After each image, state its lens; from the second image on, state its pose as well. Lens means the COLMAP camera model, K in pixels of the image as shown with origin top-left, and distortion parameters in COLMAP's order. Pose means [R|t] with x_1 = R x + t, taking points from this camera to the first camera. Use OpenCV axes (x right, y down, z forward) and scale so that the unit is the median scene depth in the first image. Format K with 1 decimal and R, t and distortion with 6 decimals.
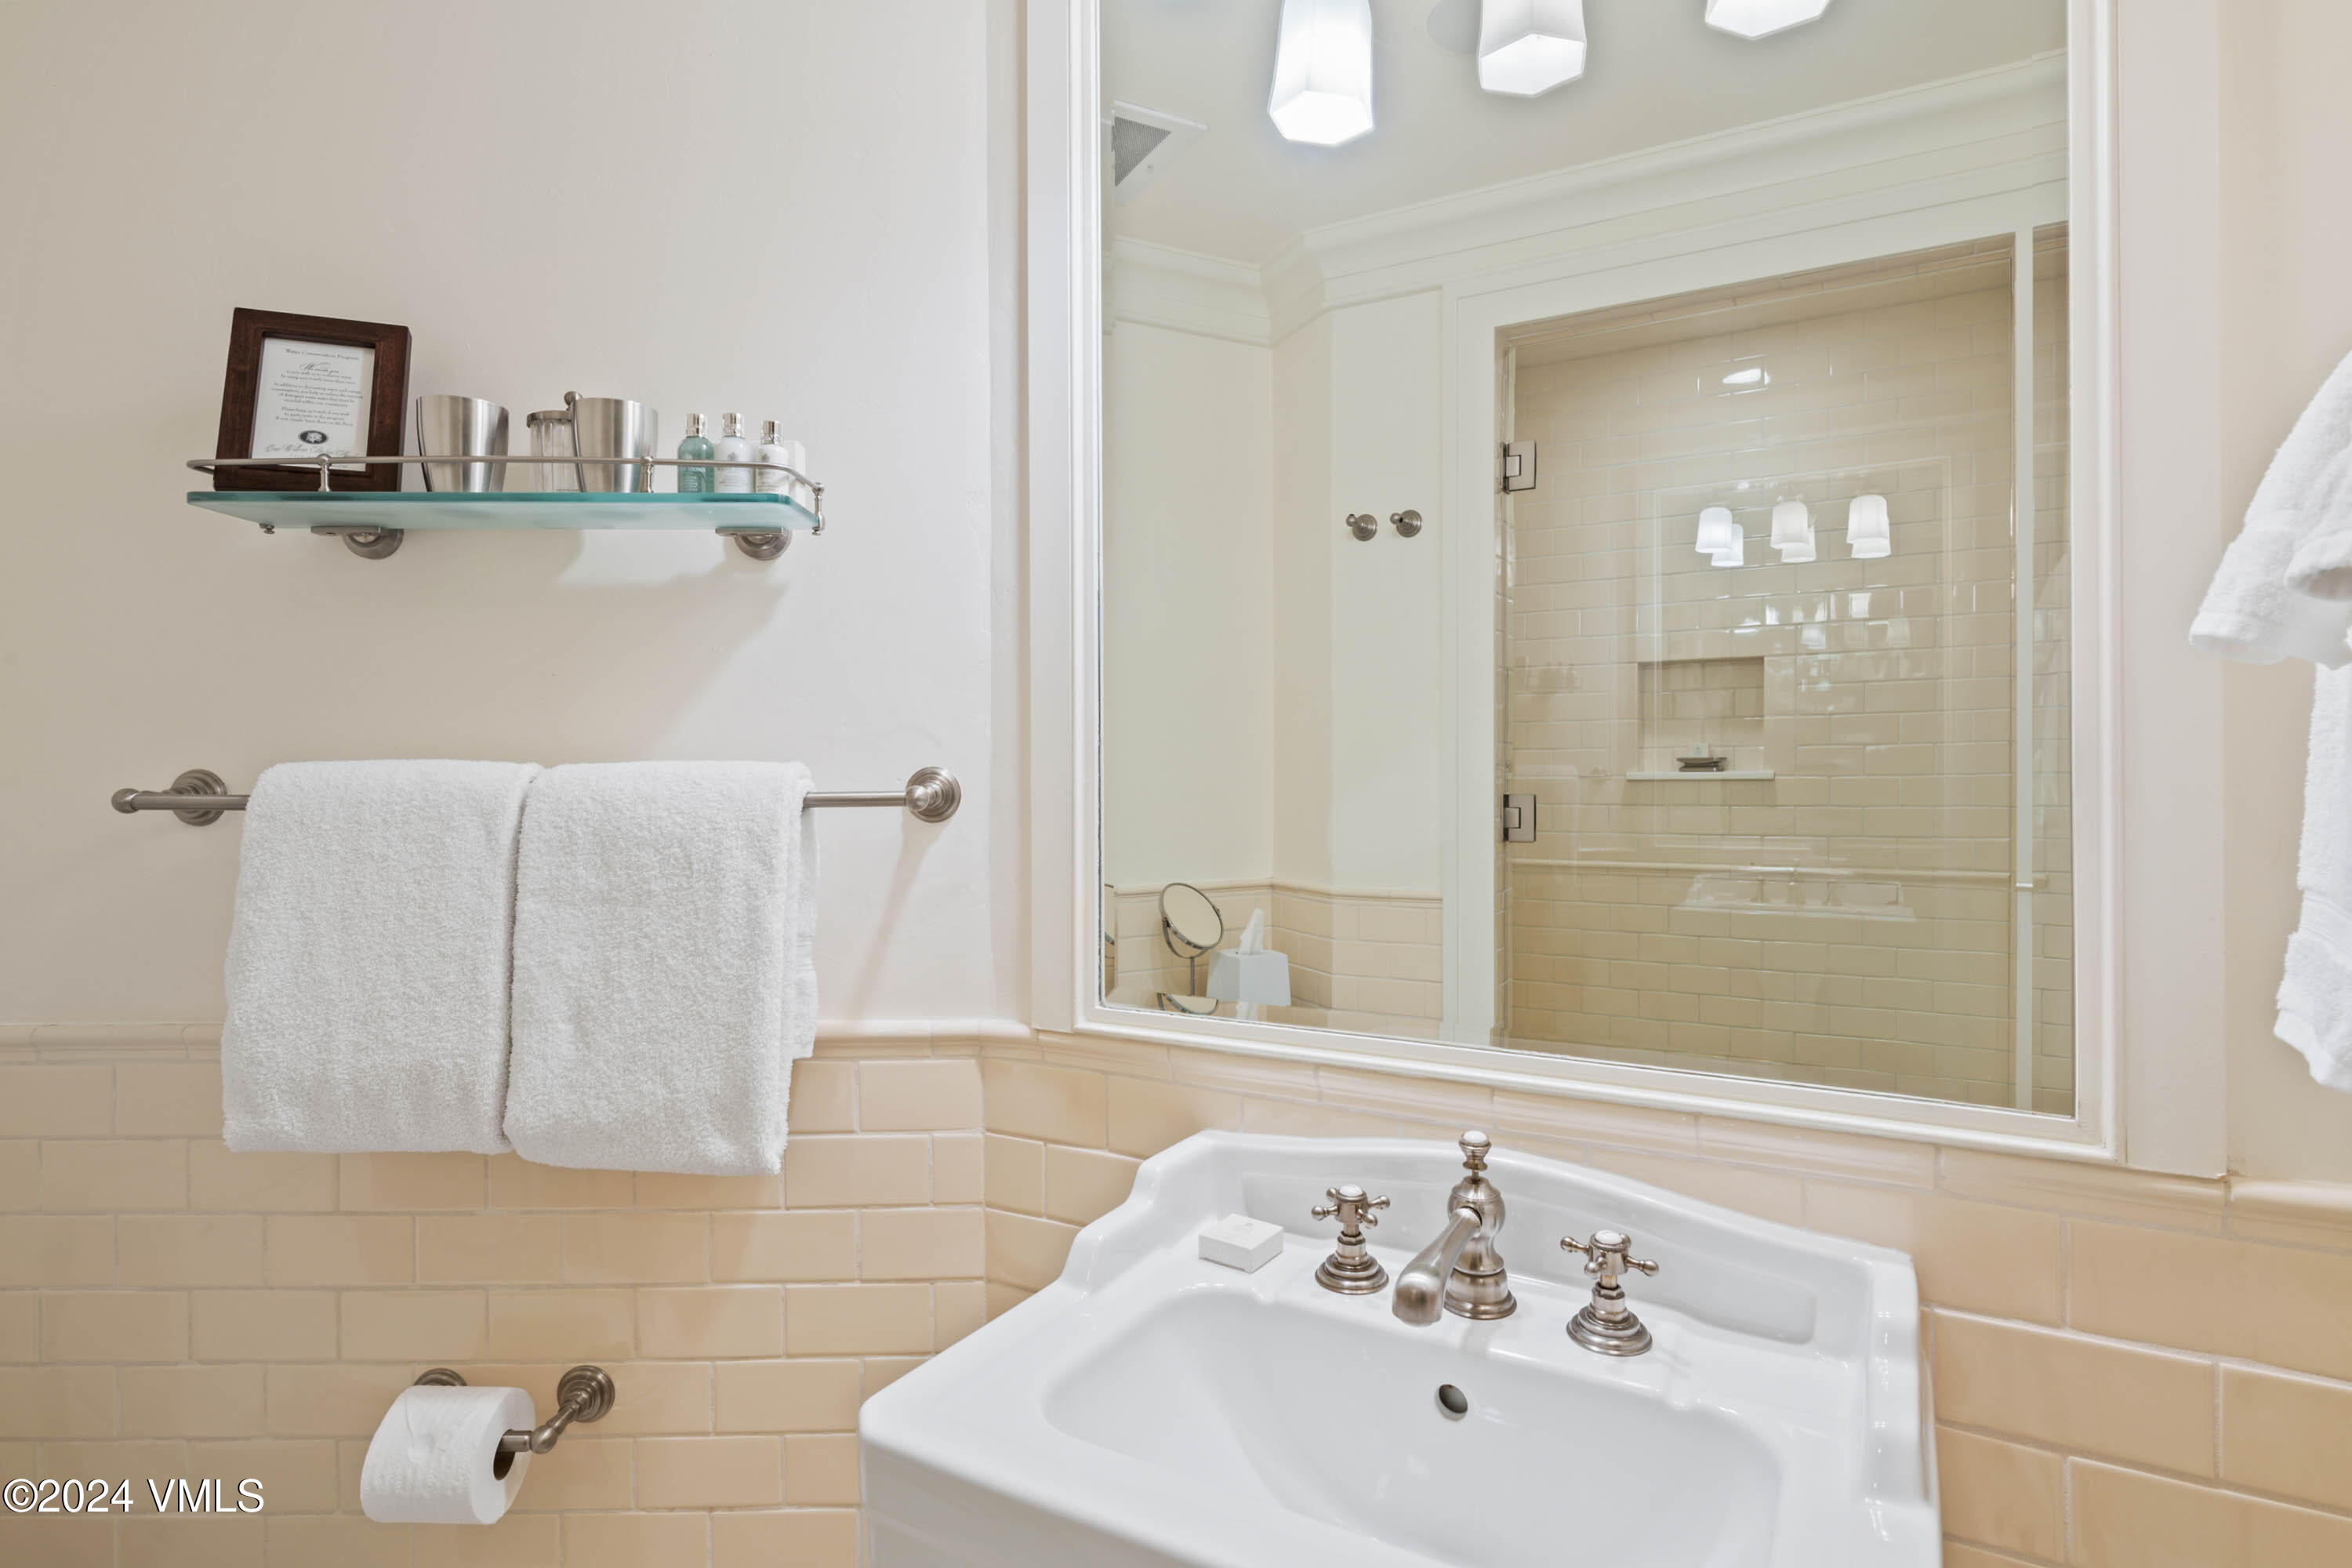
lens RADIAL K [[1239.1, 0, 1176.5], [0, 1239.1, 774.6], [0, 0, 1]] dist [-0.003712, -0.001283]
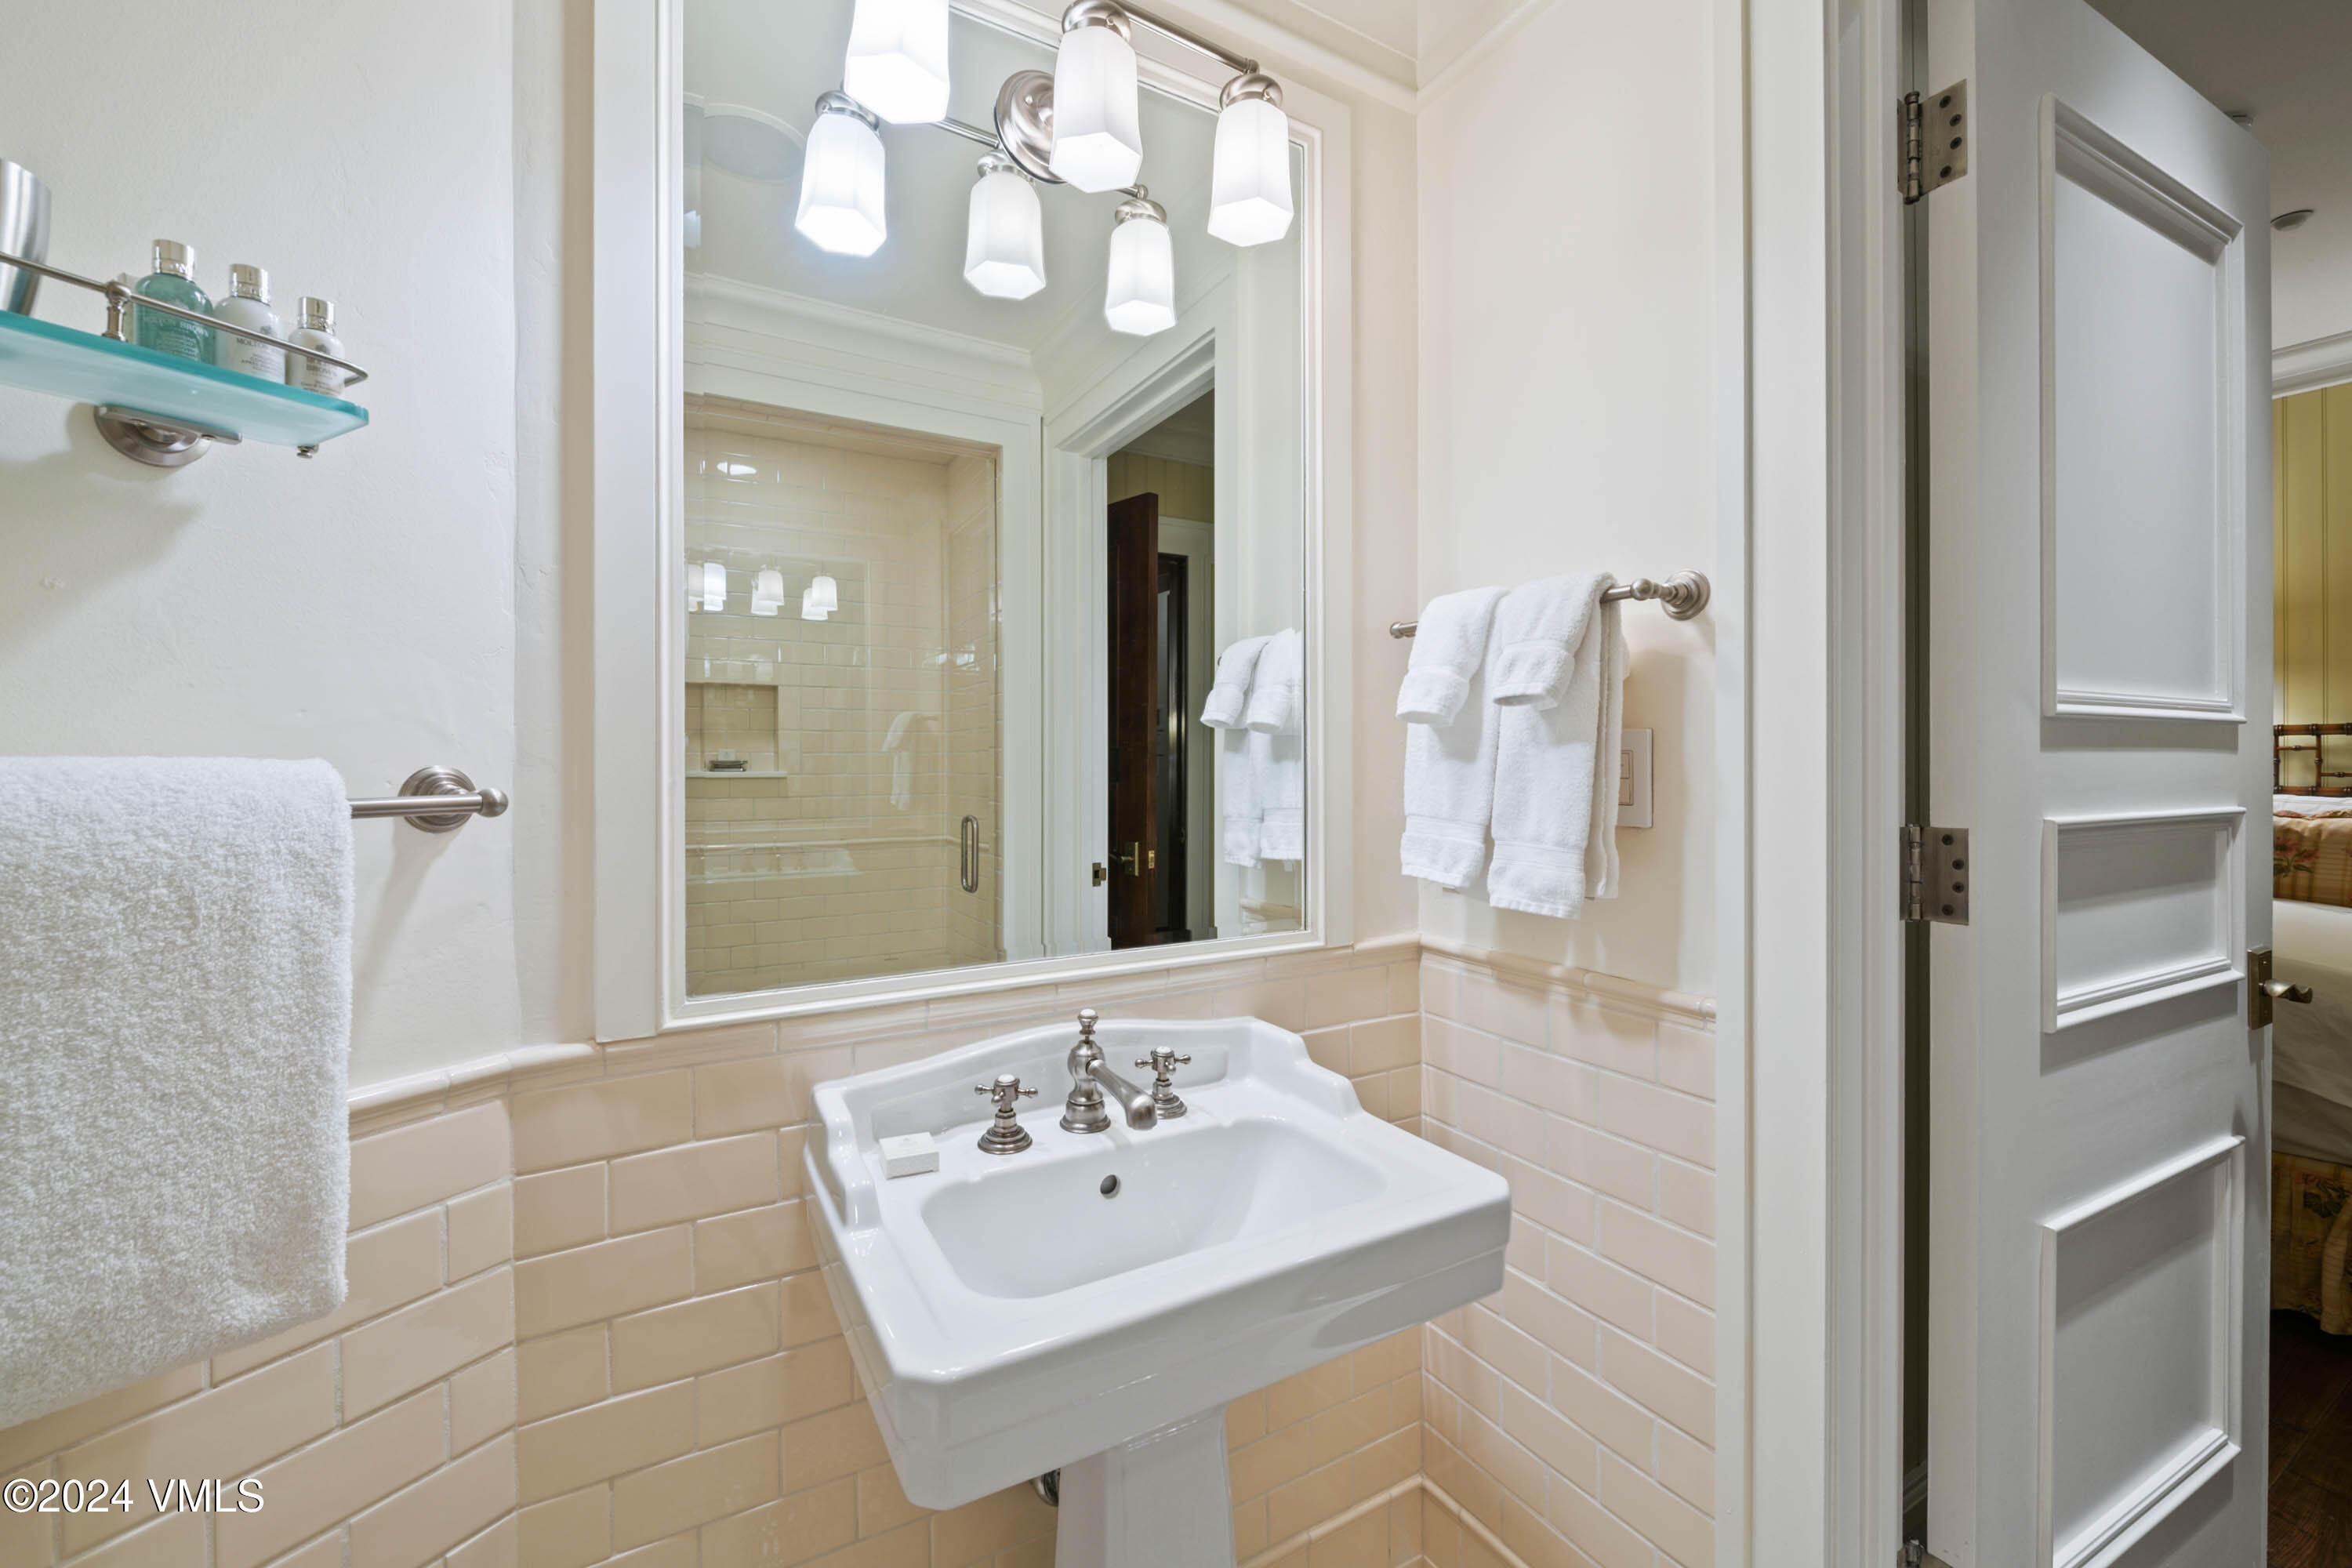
lens RADIAL K [[993.6, 0, 1176.3], [0, 993.6, 774.0], [0, 0, 1]] dist [-0.012317, -0.001229]
pose [[0.462886, -0.005201, 0.886403, -0.614485], [0.006968, 0.999973, 0.002229, 0.001051], [-0.886391, 0.005145, 0.462910, 0.275483]]
